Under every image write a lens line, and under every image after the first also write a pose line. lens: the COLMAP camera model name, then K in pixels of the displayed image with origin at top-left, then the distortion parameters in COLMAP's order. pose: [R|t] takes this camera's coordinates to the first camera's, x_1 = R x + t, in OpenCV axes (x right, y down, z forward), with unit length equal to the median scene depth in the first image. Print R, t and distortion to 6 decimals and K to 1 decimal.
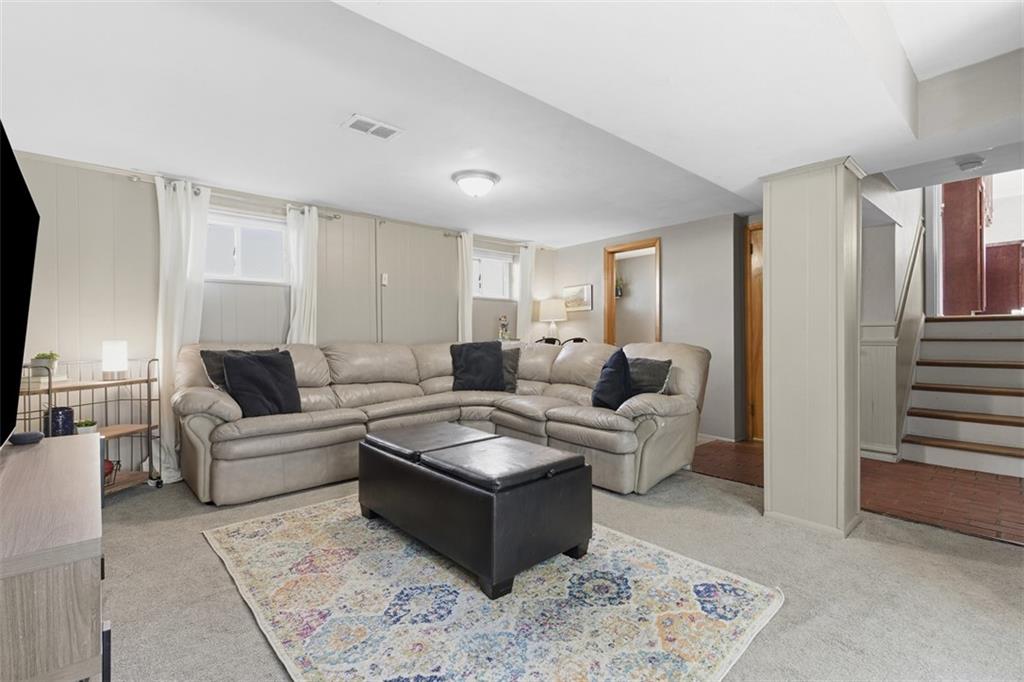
lens RADIAL K [[463.8, 0, 514.2], [0, 463.8, 338.8], [0, 0, 1]] dist [-0.000989, 0.000370]
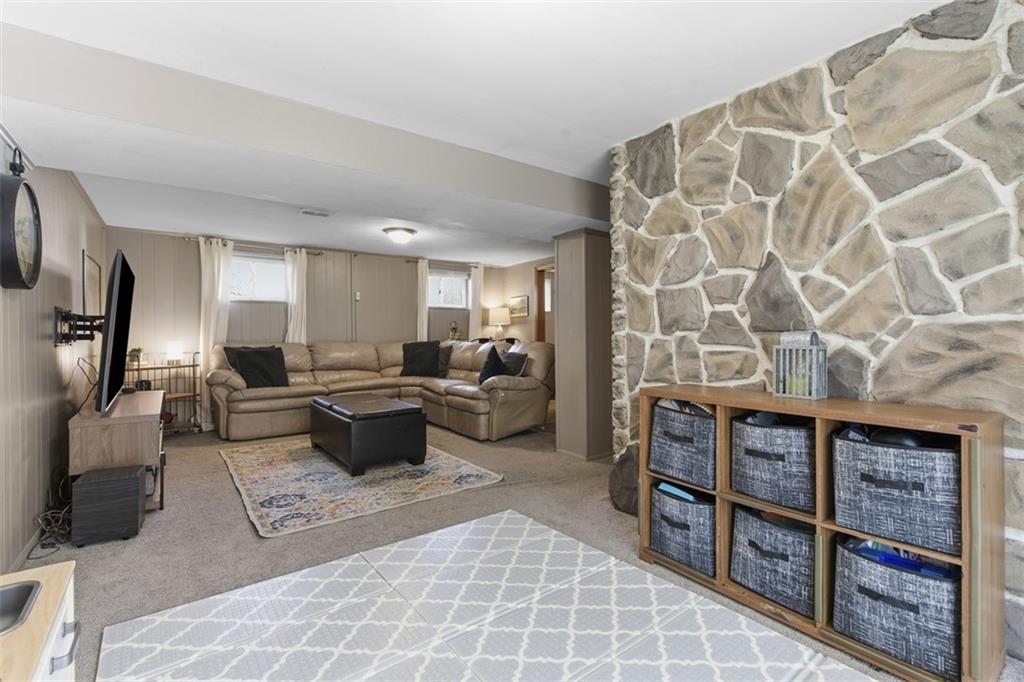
lens RADIAL K [[463.8, 0, 510.1], [0, 463.8, 336.9], [0, 0, 1]] dist [-0.000989, 0.000370]
pose [[0.994576, -0.003194, -0.103963, 0.446166], [0.002792, 0.999988, -0.004012, -0.000113], [0.103975, 0.003700, 0.994573, -0.461270]]
